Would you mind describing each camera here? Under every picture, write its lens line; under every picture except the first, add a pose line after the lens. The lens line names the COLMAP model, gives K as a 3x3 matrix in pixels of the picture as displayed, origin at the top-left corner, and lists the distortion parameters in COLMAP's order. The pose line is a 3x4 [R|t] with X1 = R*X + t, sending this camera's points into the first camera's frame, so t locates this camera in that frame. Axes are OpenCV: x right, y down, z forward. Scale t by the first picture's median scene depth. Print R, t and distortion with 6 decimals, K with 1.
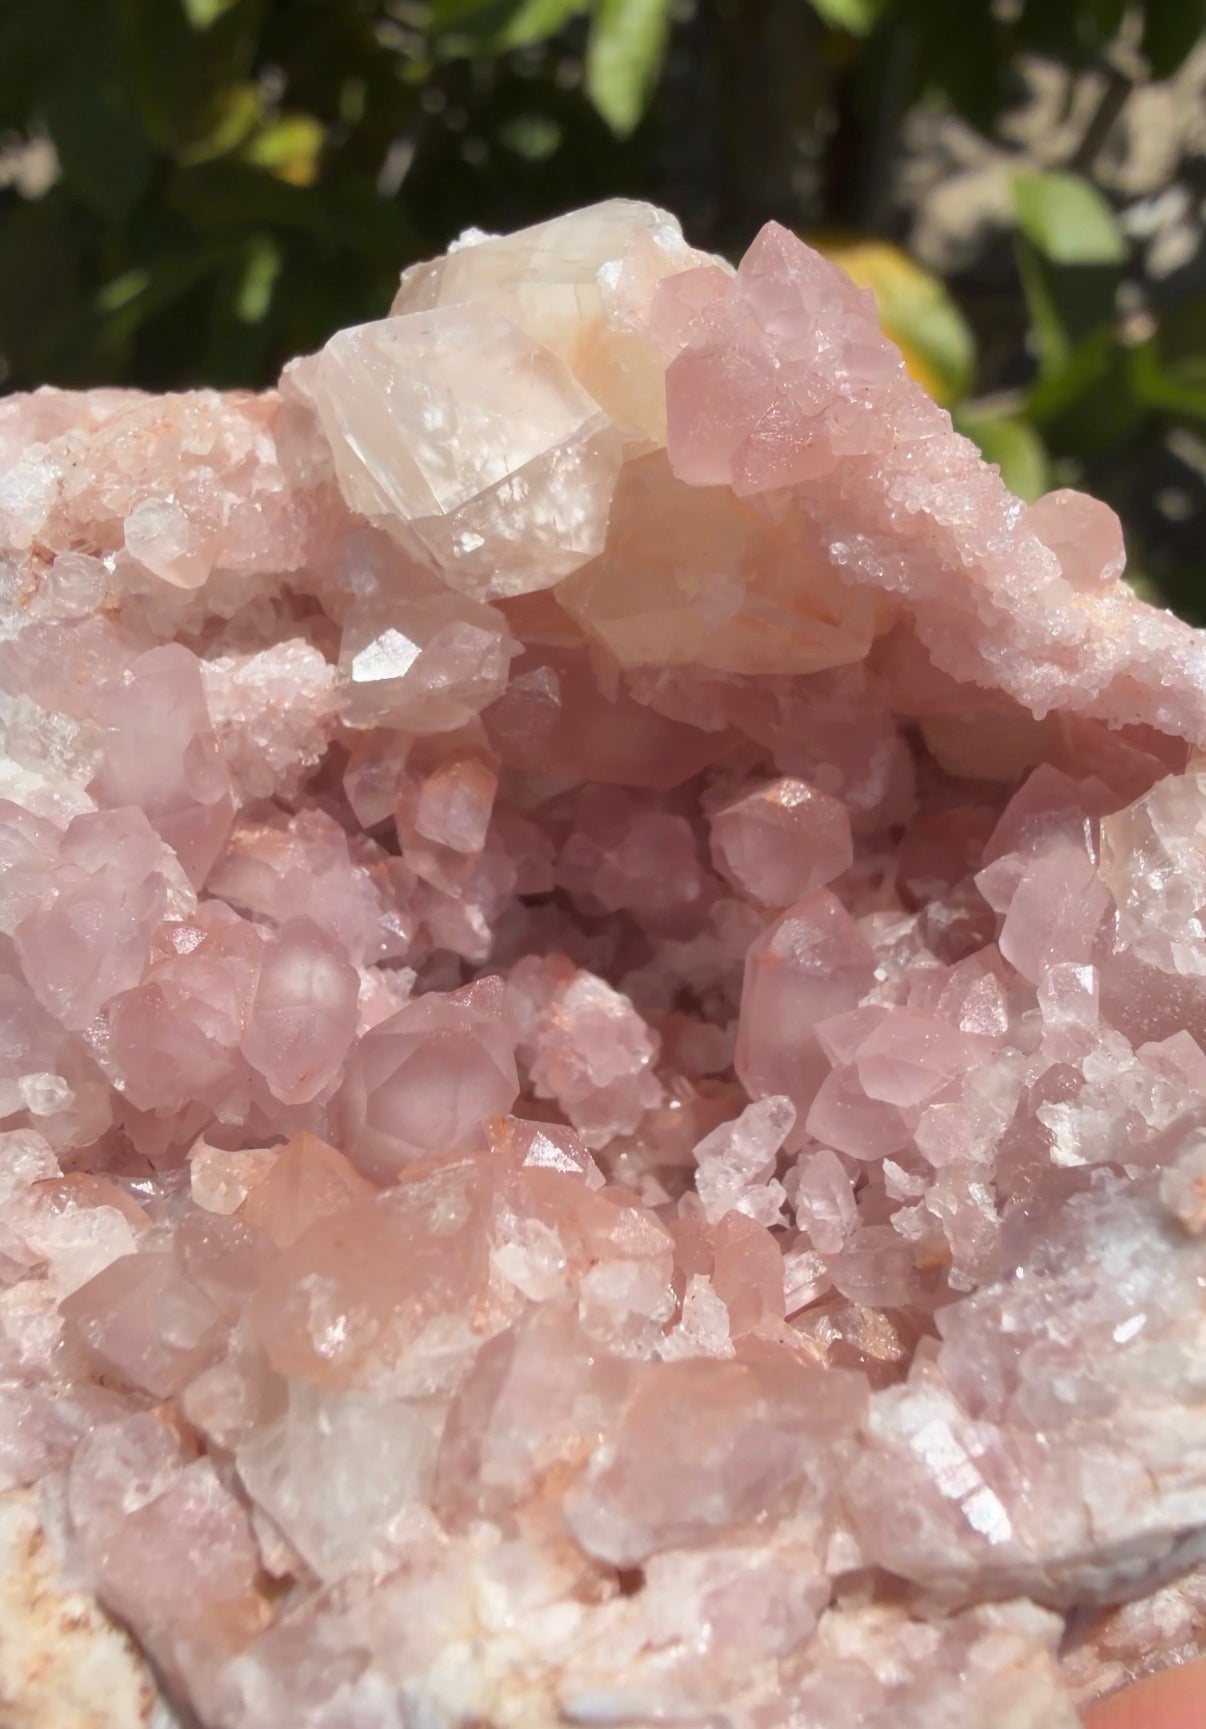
lens RADIAL K [[1790.7, 0, 636.5], [0, 1790.7, 825.1], [0, 0, 1]] dist [-0.008840, -0.029573]
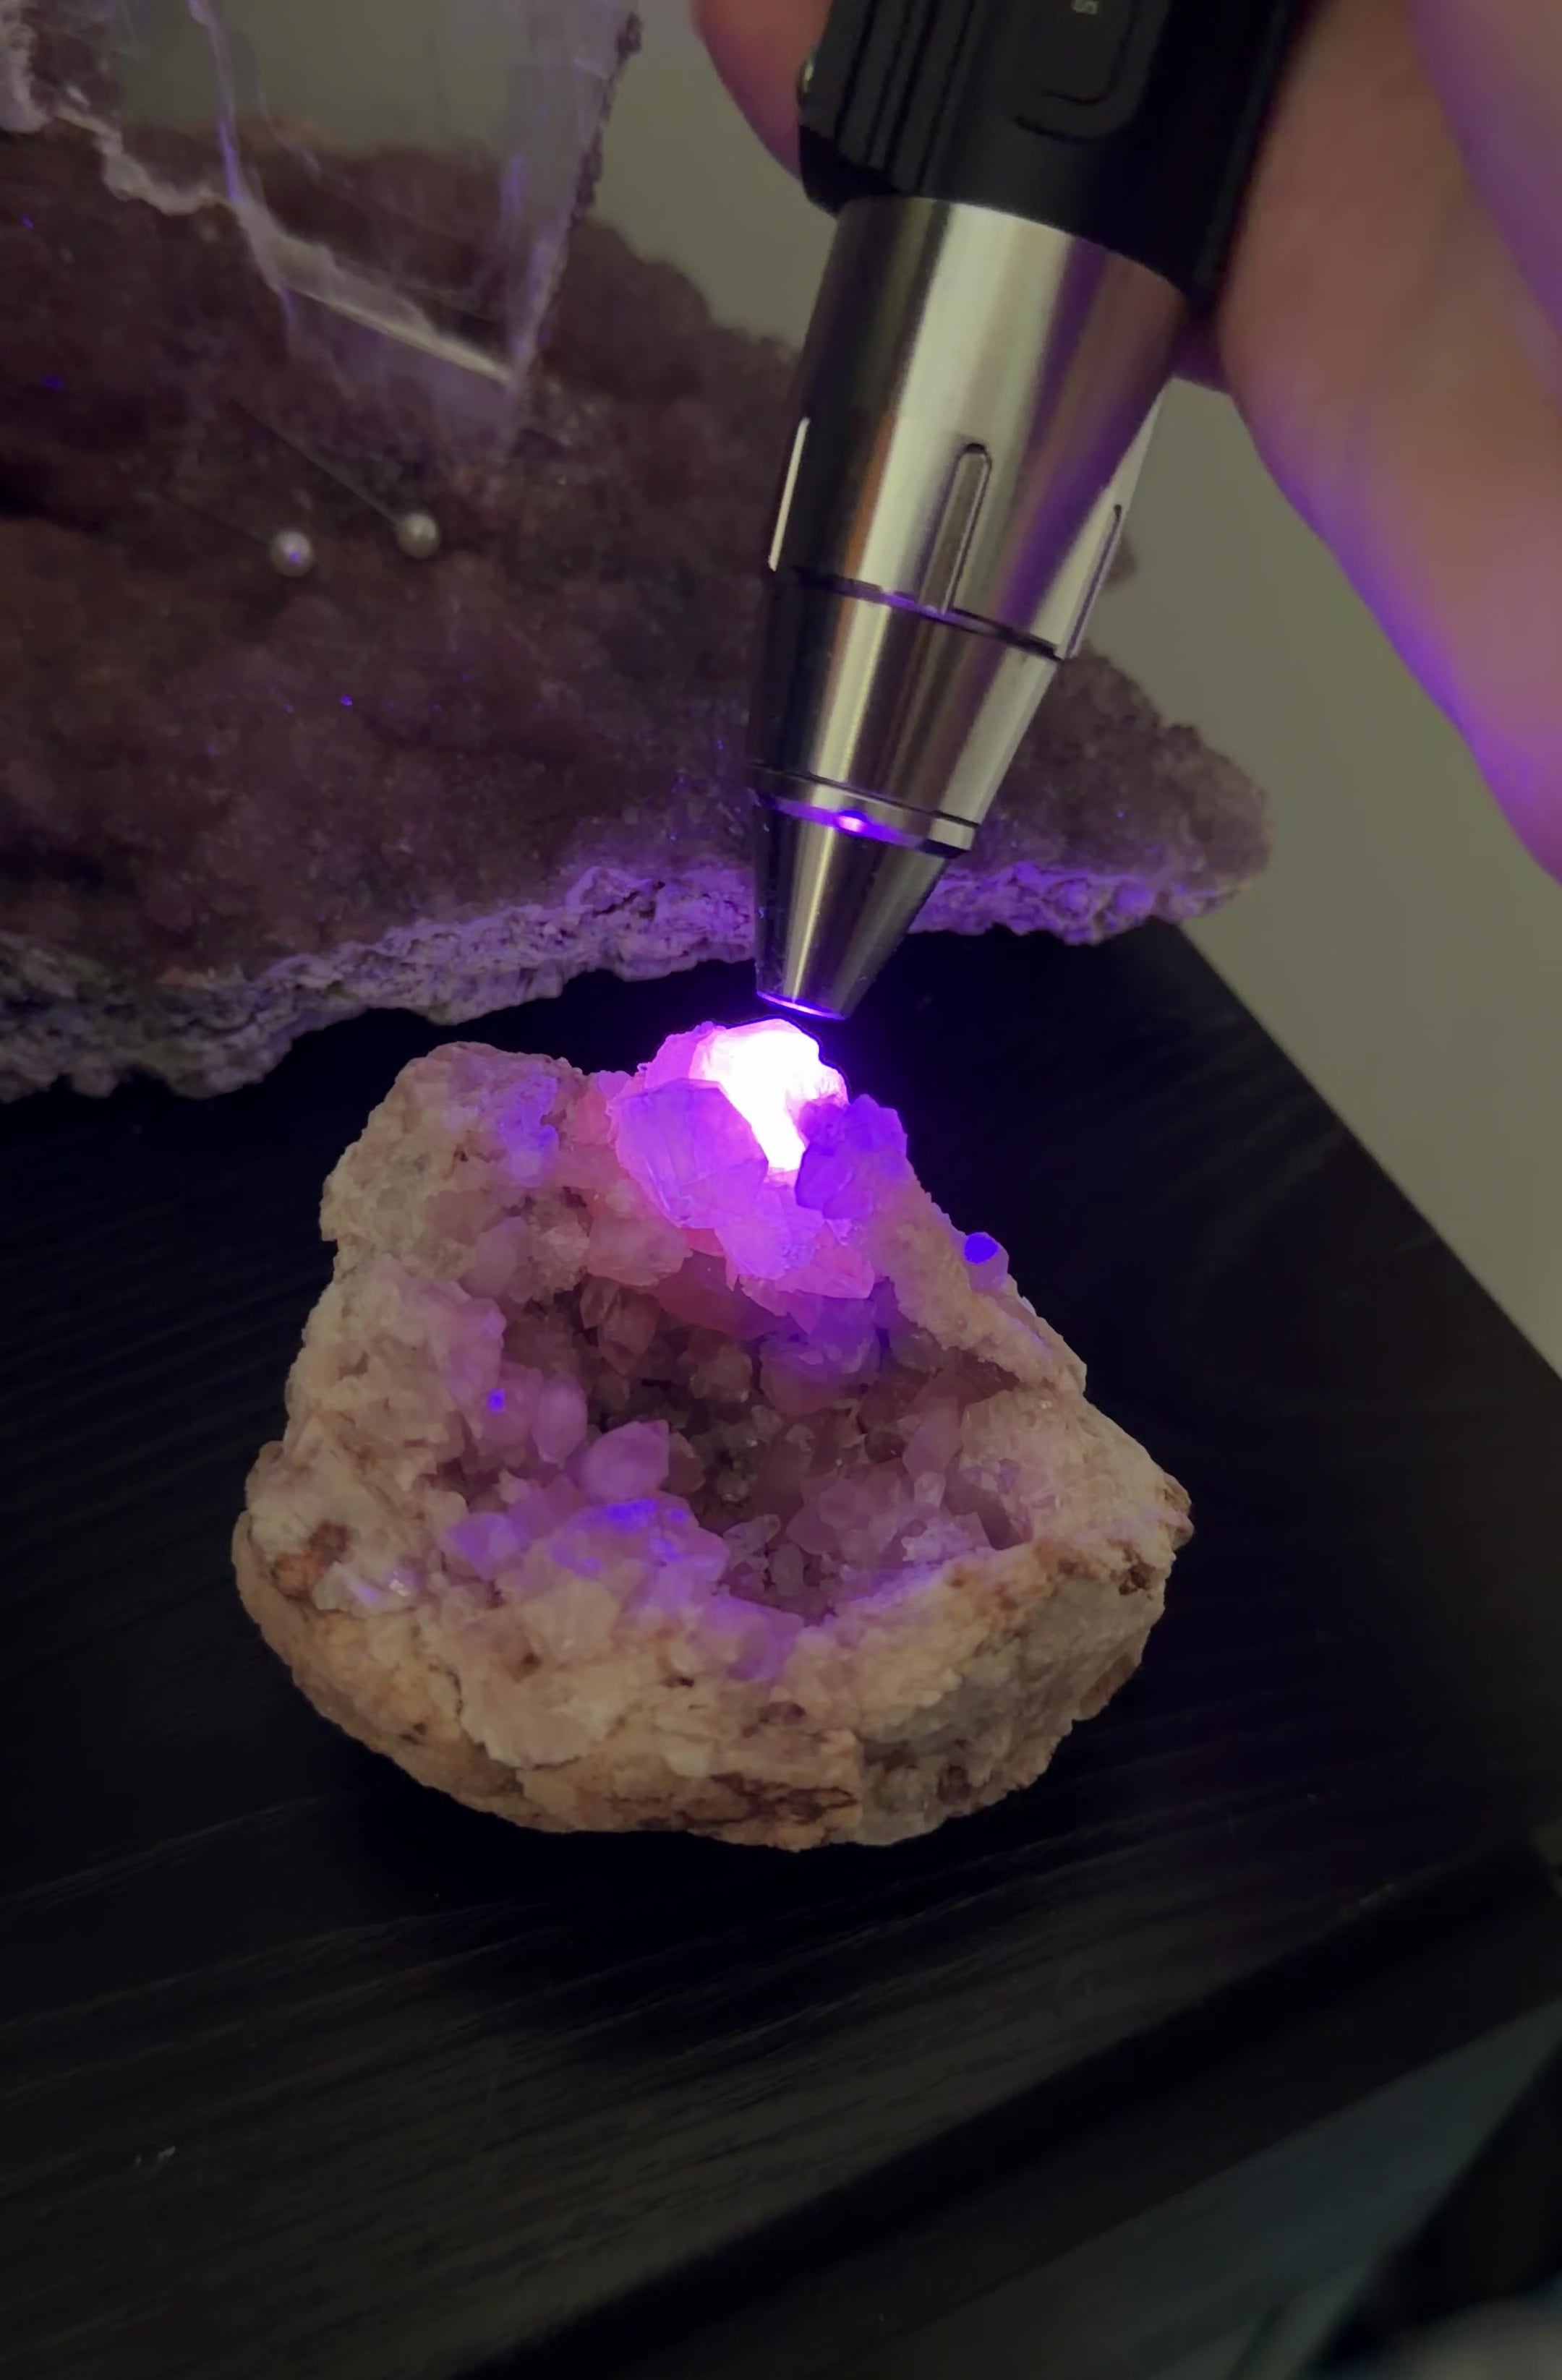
lens RADIAL K [[2392.6, 0, 781.0], [0, 2392.6, 1190.0], [0, 0, 1]] dist [0.003147, -0.000621]
pose [[0.971530, 0.214975, 0.099576, -0.243662], [-0.210360, 0.976083, -0.054863, -0.046433], [-0.108989, 0.032354, 0.993516, -1.554927]]
